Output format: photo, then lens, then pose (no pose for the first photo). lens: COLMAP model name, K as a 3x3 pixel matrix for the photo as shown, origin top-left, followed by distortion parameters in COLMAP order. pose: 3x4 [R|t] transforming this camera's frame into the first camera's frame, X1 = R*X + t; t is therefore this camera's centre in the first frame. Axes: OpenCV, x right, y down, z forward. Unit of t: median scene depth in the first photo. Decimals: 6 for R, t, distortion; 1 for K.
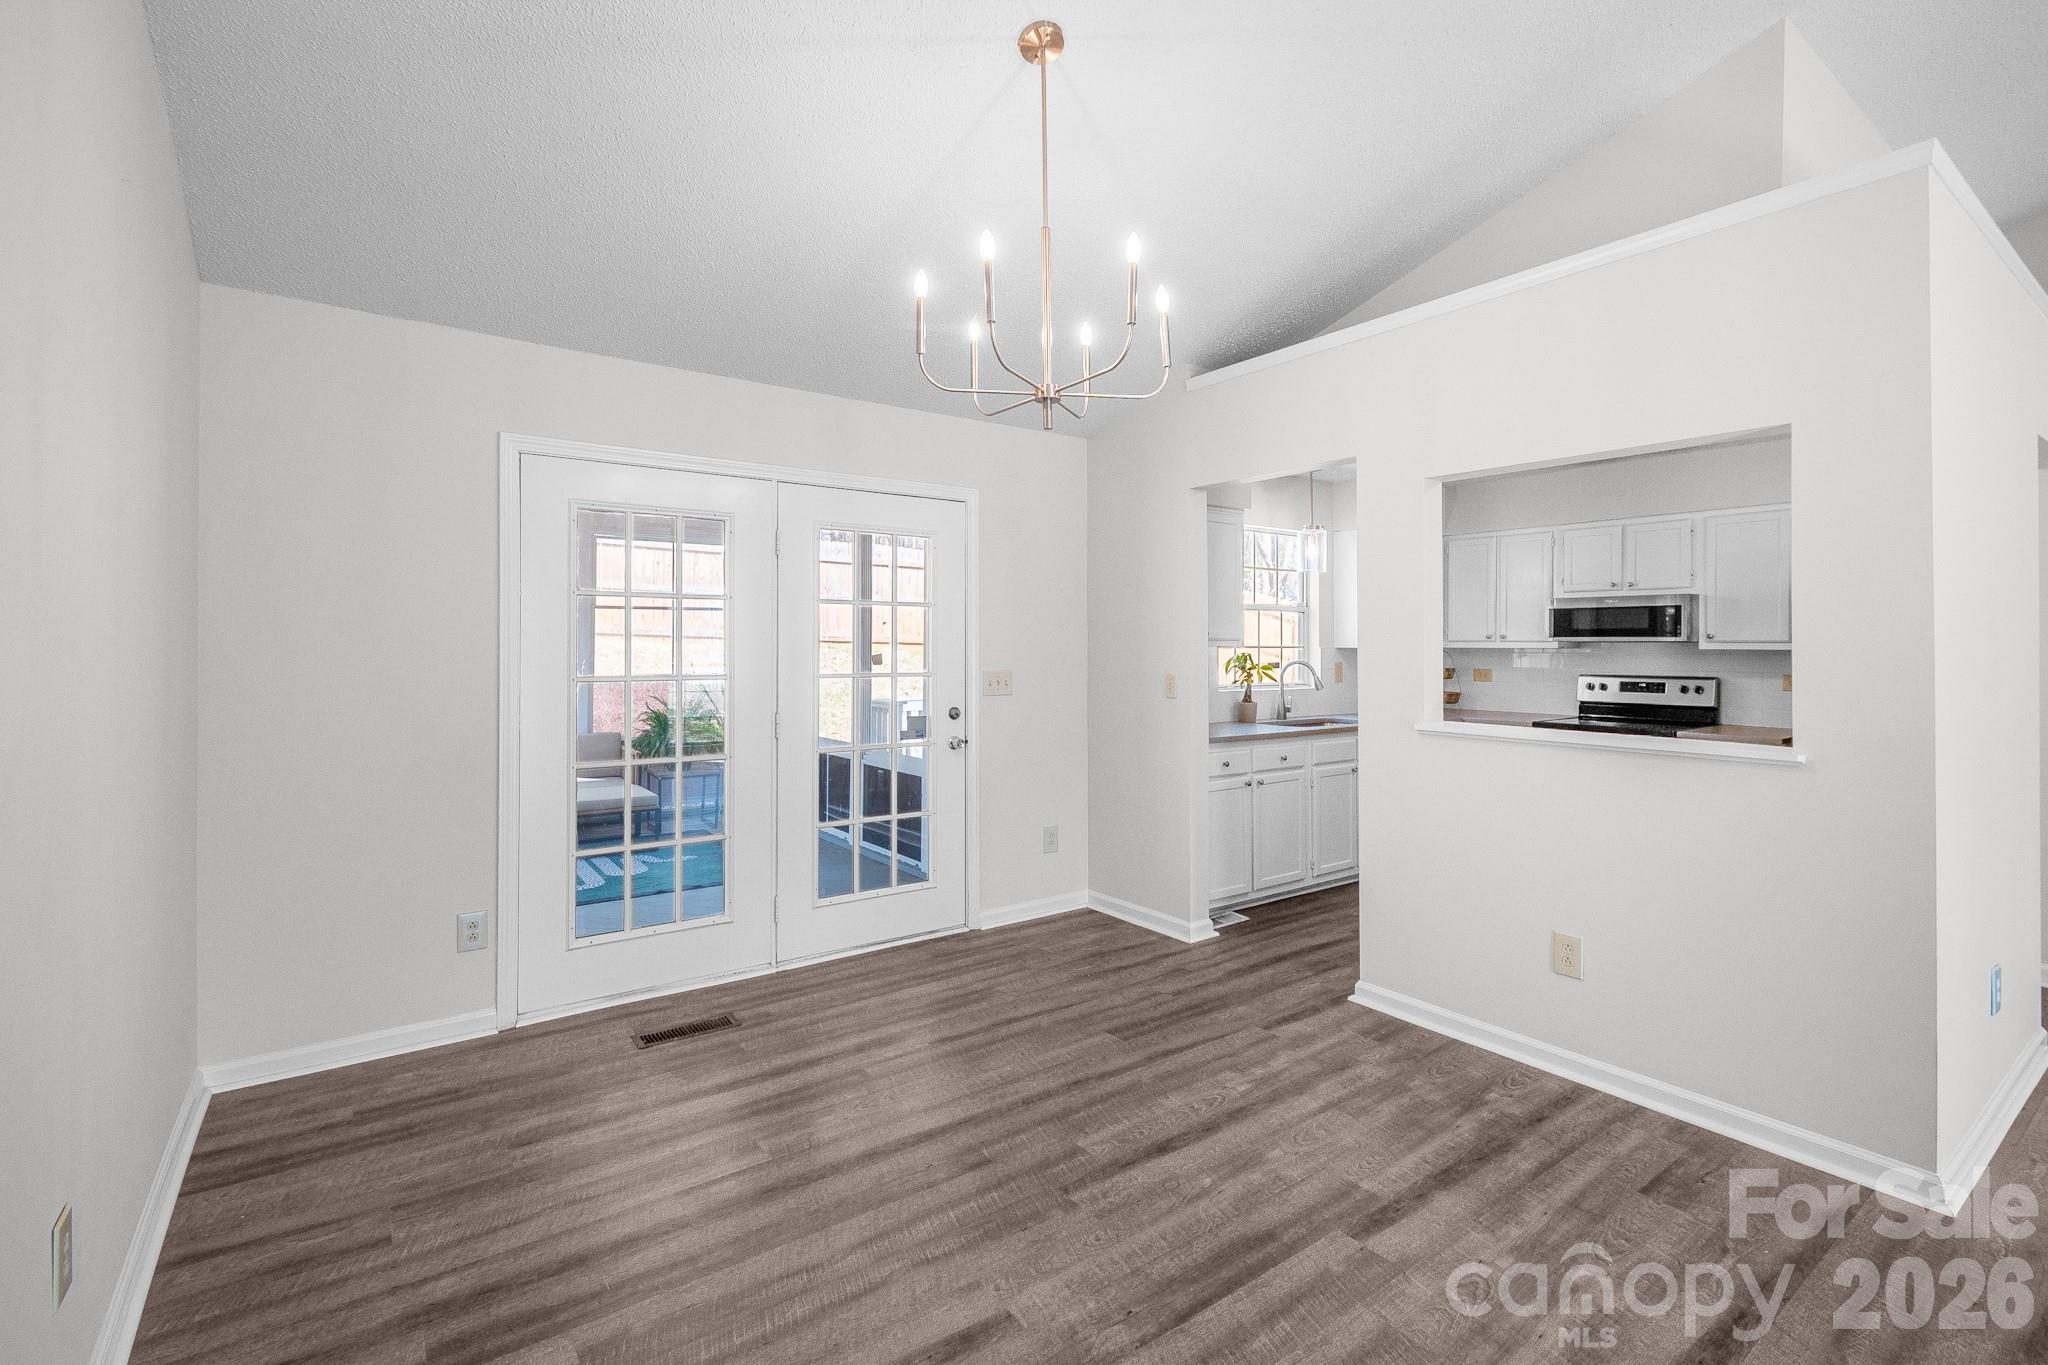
lens RADIAL K [[932.9, 0, 1064.9], [0, 932.9, 635.8], [0, 0, 1]] dist [0.001954, -0.000089]
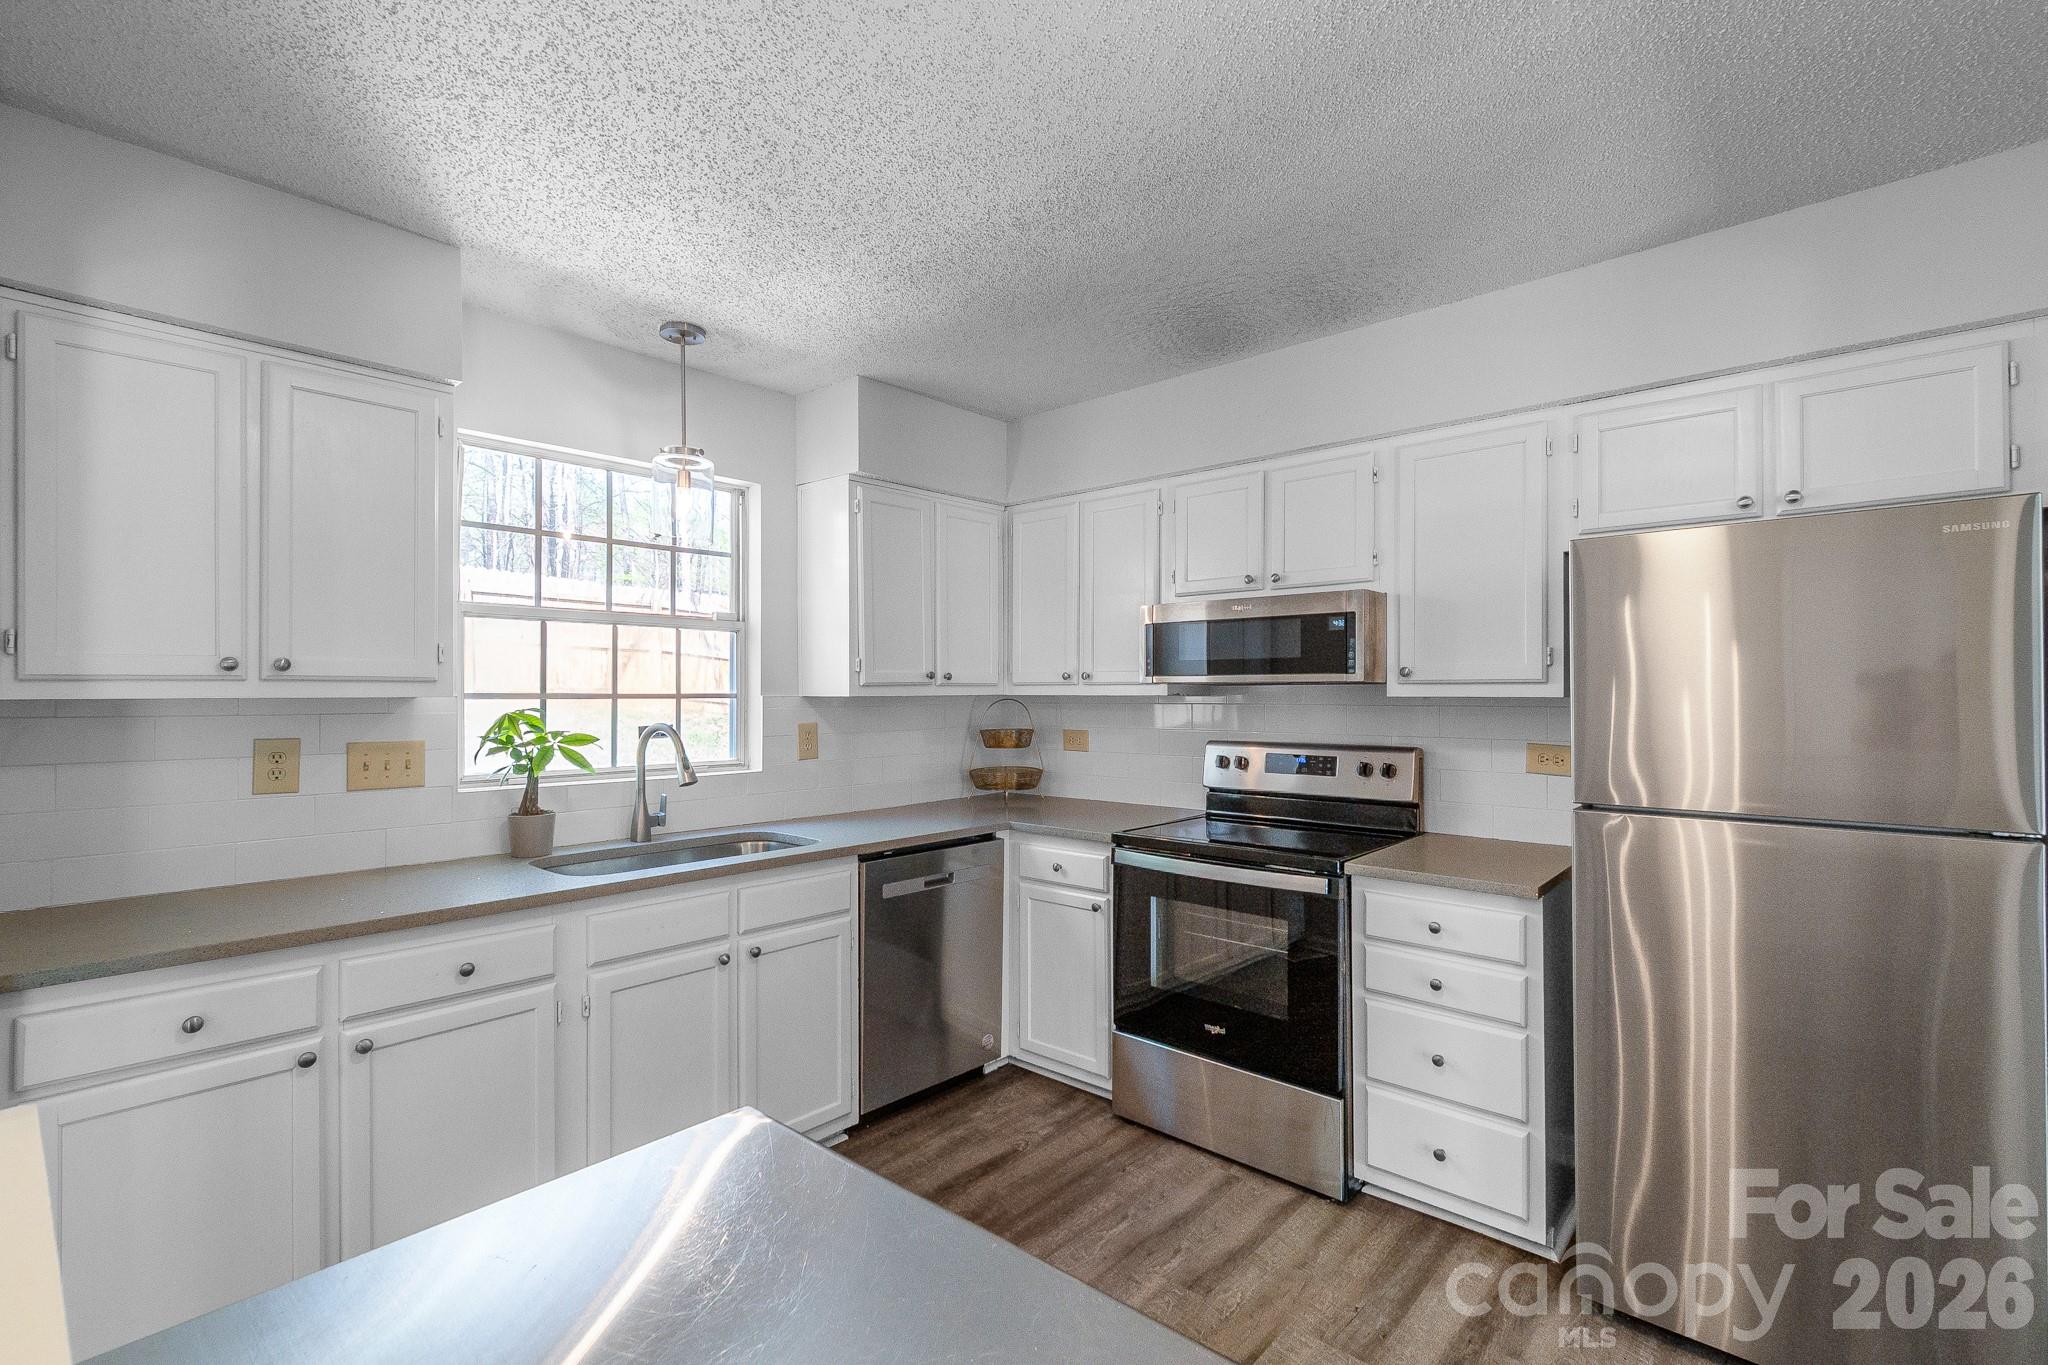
lens RADIAL K [[925.7, 0, 1024.0], [0, 925.7, 682.5], [0, 0, 1]] dist [0.001312, -0.000075]
pose [[0.980509, -0.002221, 0.196463, 0.487735], [0.002140, 0.999998, 0.000623, 0.007027], [-0.196464, -0.000190, 0.980511, 0.685384]]
